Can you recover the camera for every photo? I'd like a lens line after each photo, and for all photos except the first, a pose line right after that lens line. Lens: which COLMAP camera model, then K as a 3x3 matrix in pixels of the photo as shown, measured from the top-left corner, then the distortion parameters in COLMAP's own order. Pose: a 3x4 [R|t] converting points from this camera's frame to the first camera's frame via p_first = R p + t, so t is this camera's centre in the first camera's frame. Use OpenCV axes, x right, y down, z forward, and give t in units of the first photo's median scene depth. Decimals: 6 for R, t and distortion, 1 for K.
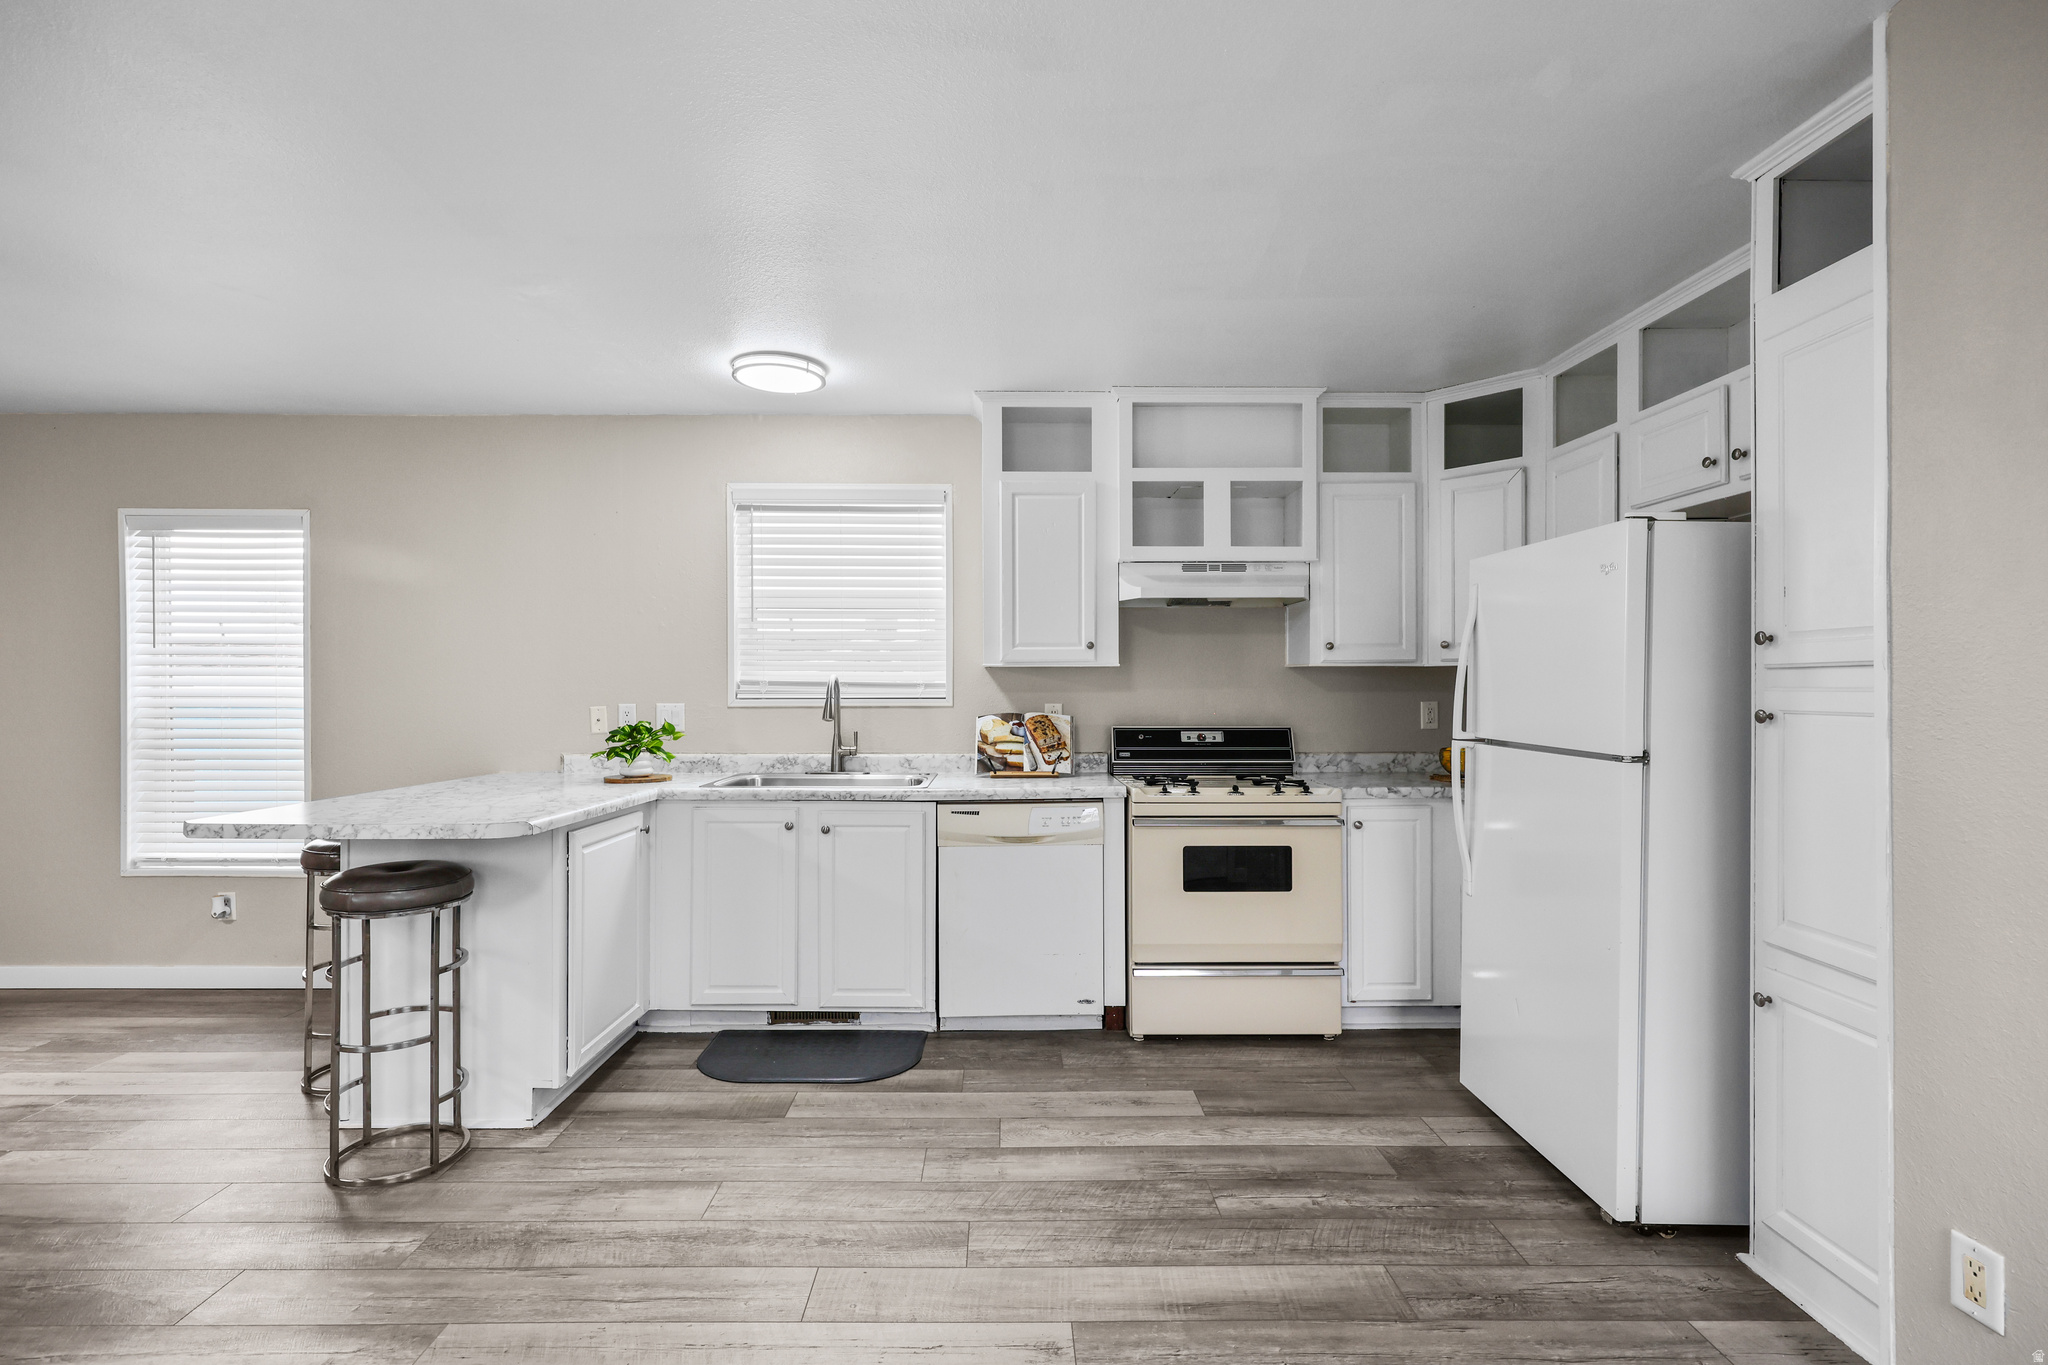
lens RADIAL K [[946.1, 0, 1024.0], [0, 946.1, 682.5], [0, 0, 1]] dist [0.002551, 0.000443]
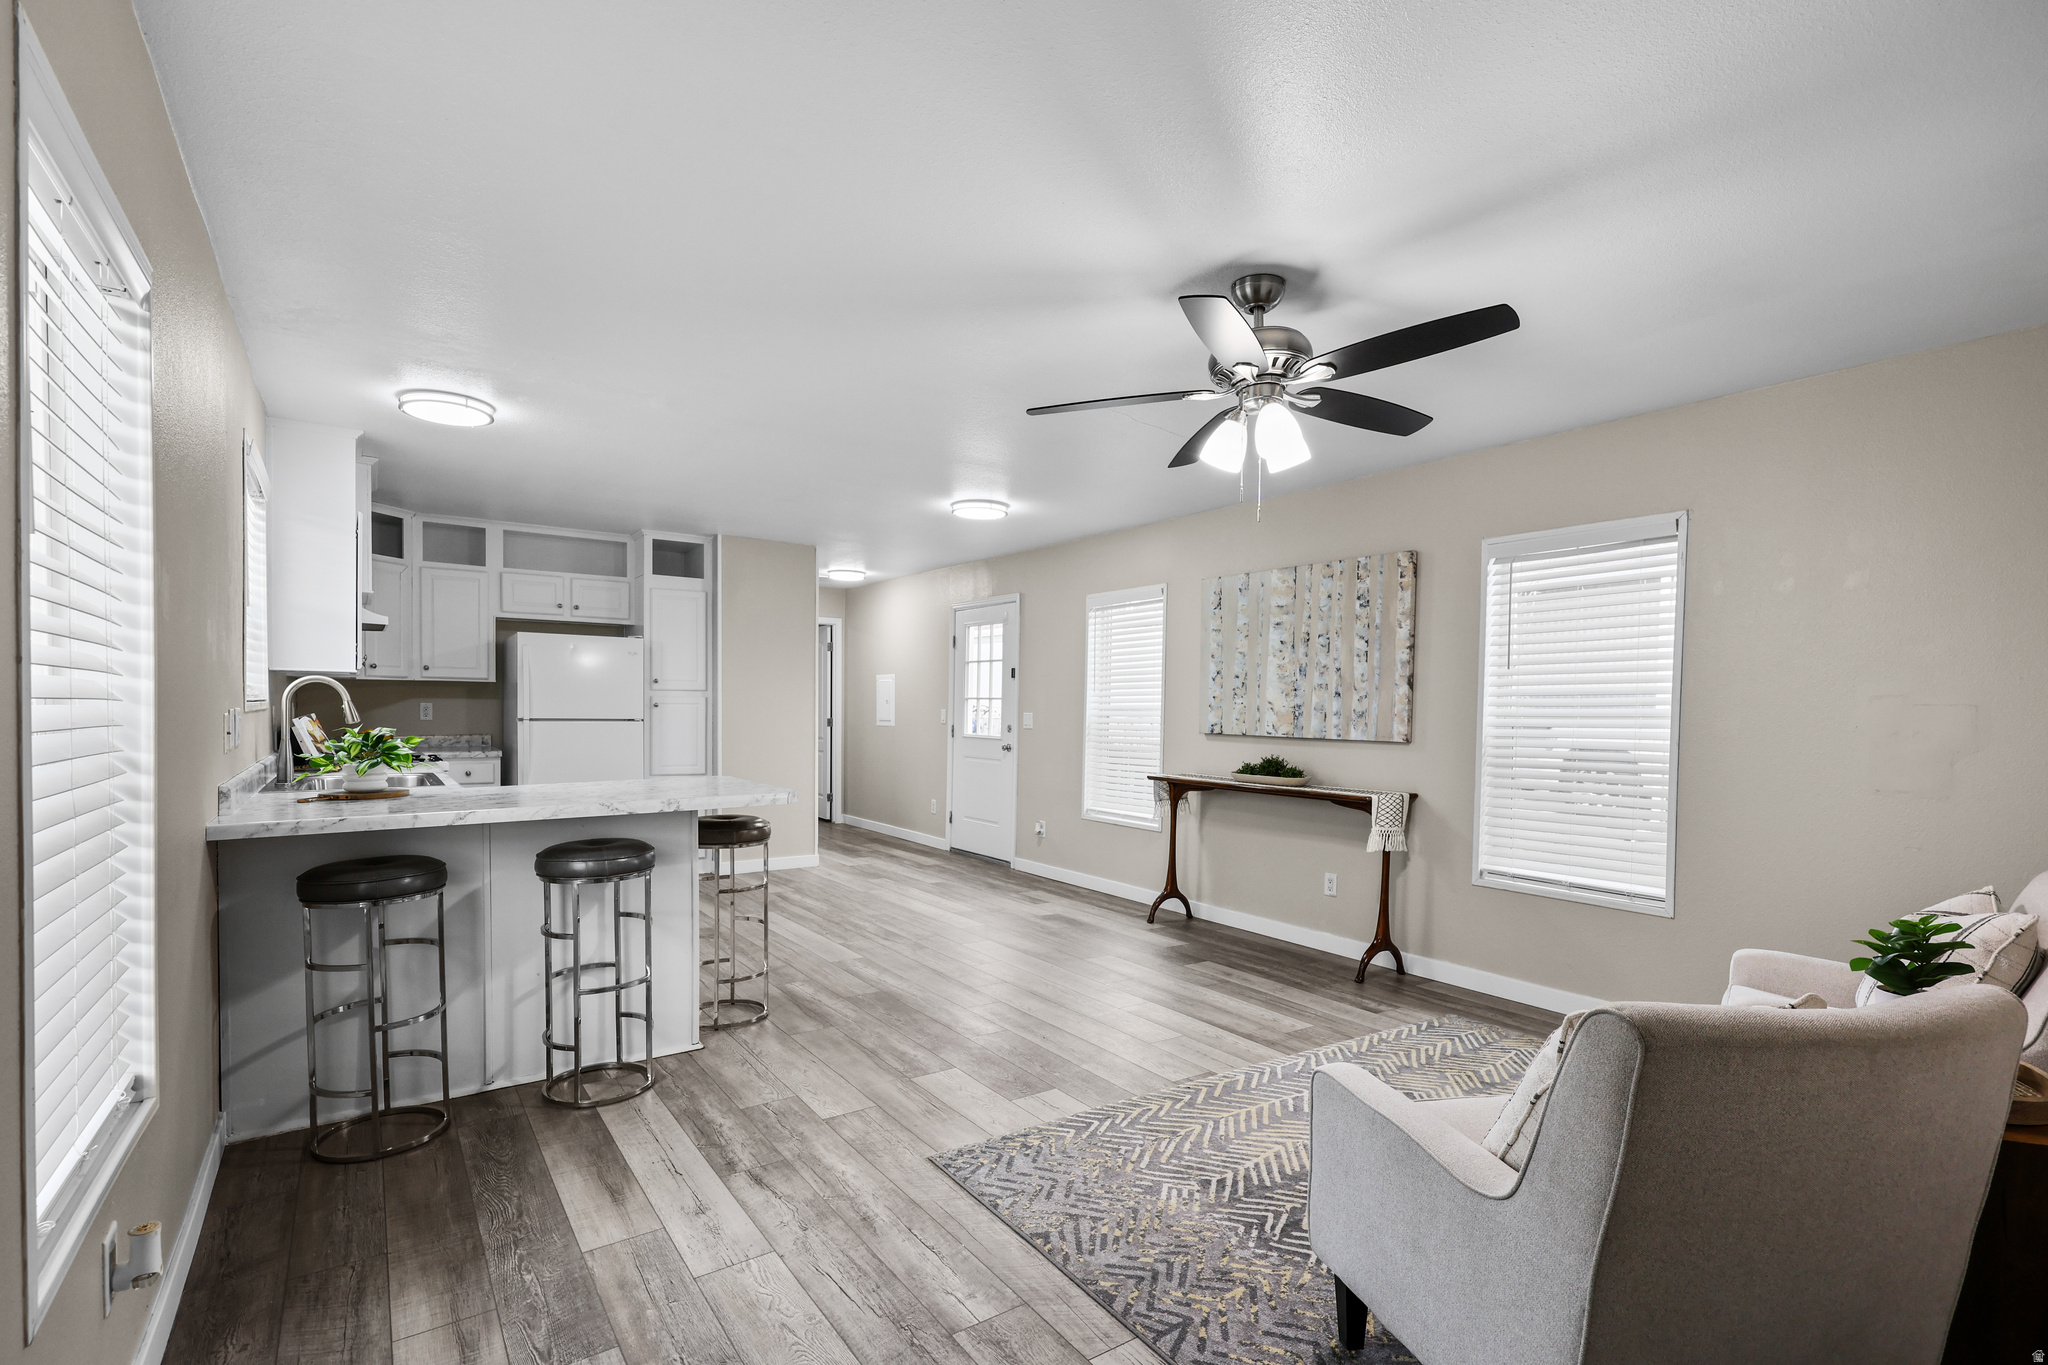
lens RADIAL K [[943.2, 0, 1000.5], [0, 943.2, 744.7], [0, 0, 1]] dist [0.000716, -0.000013]
pose [[-0.544177, -0.039840, 0.838024, -1.542102], [-0.011729, 0.999135, 0.039884, 0.017048], [-0.838888, 0.011875, -0.544174, 1.056218]]
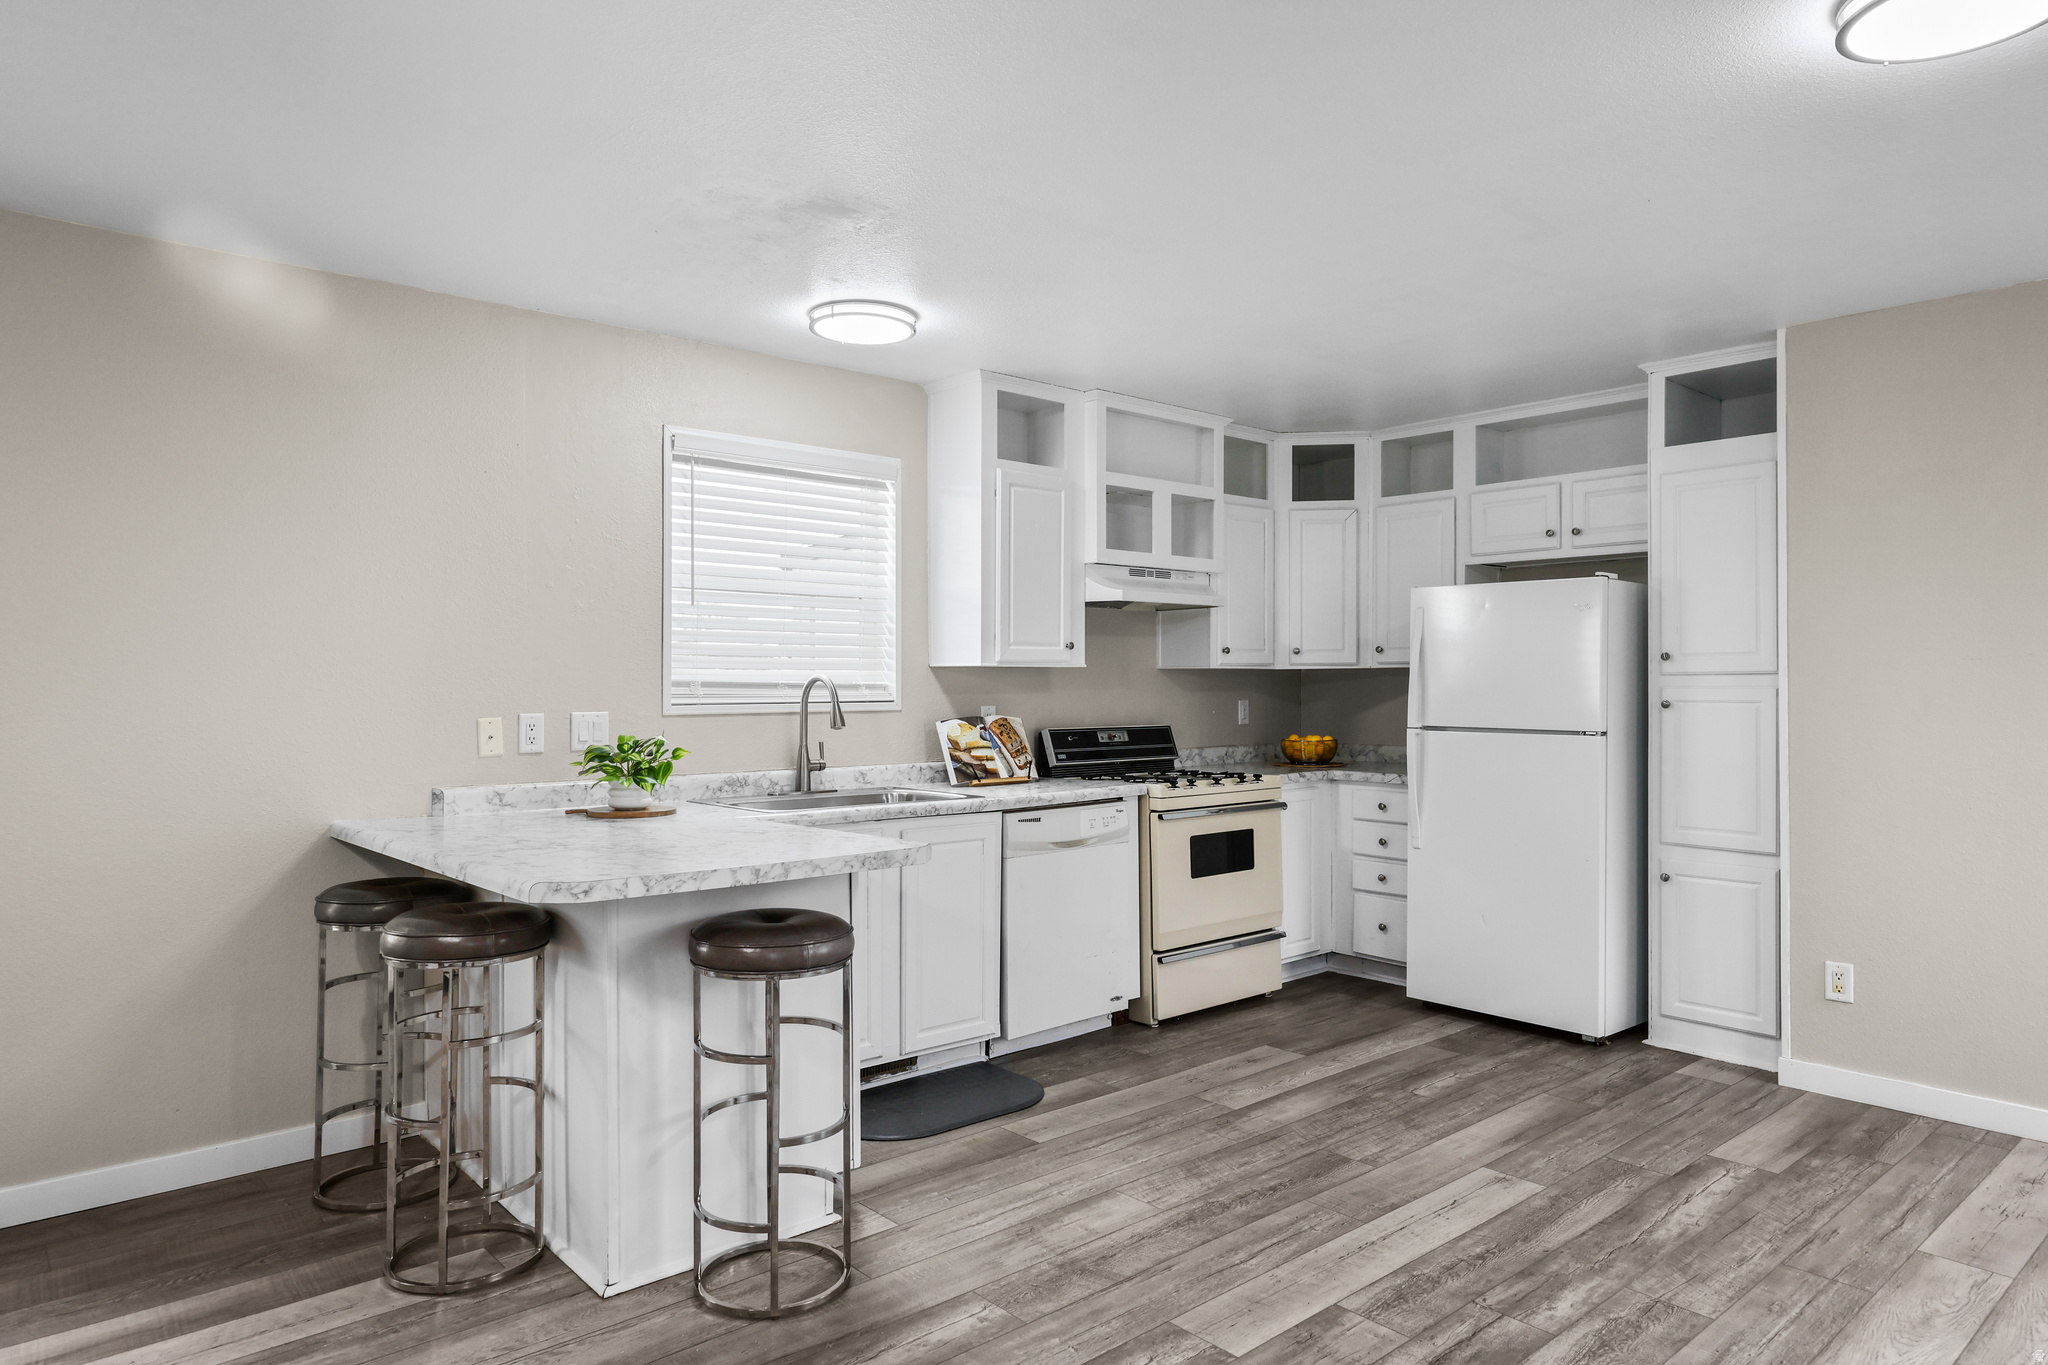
lens RADIAL K [[1239.5, 0, 1024.0], [0, 1239.5, 682.5], [0, 0, 1]] dist [0.001947, -0.000280]
pose [[0.760572, 0.000403, 0.649253, -0.868292], [0.000204, 1.000000, -0.000860, 0.000156], [-0.649253, 0.000786, 0.760572, 0.054621]]
